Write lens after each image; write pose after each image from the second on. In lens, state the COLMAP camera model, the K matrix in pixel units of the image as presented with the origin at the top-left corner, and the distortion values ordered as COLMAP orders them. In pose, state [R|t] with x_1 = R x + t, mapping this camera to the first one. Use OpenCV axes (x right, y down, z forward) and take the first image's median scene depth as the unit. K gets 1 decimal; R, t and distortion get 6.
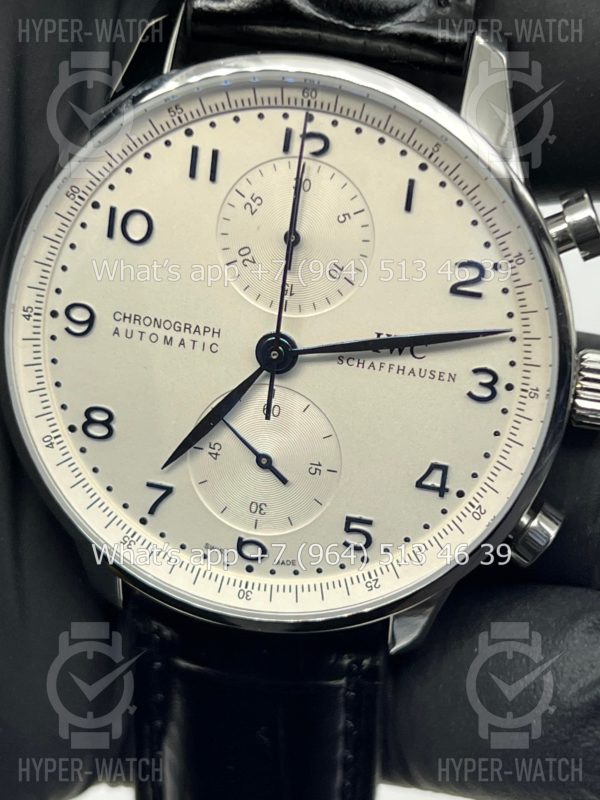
lens RADIAL K [[1967.7, 0, 284.1], [0, 1967.7, 418.5], [0, 0, 1]] dist [0.156638, 0.430775]
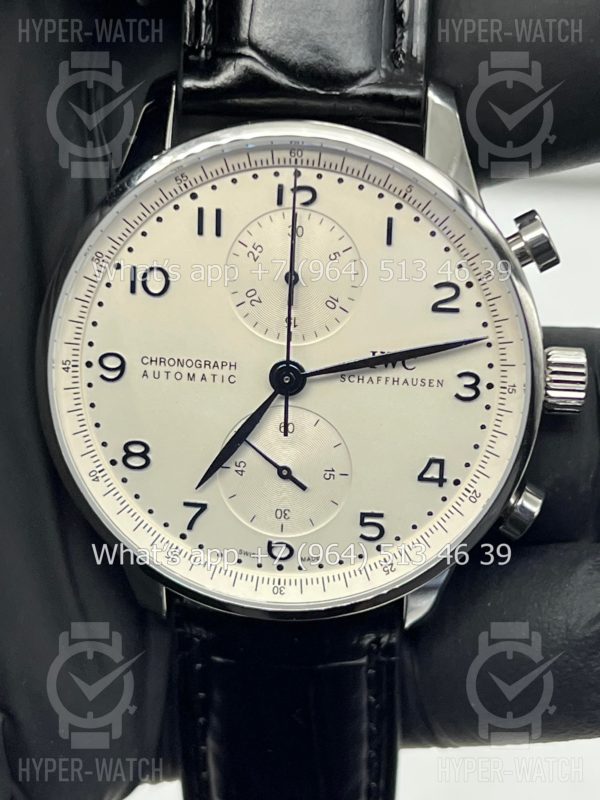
lens RADIAL K [[1967.7, 0, 284.1], [0, 1967.7, 418.5], [0, 0, 1]] dist [0.156638, 0.430775]
pose [[0.992212, -0.104723, 0.067445, -0.086383], [0.105874, 0.994285, -0.013723, 0.006162], [-0.065622, 0.020757, 0.997629, -0.152328]]
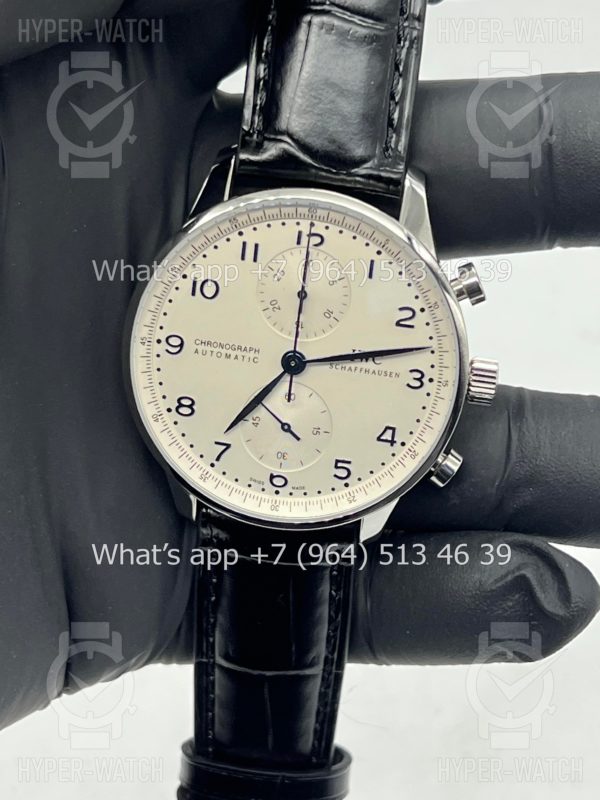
lens RADIAL K [[1967.7, 0, 284.1], [0, 1967.7, 418.5], [0, 0, 1]] dist [0.156638, 0.430775]
pose [[0.998010, -0.018094, 0.060402, -0.114904], [0.018600, 0.999796, -0.007823, 0.028004], [-0.060248, 0.008931, 0.998143, -0.685100]]
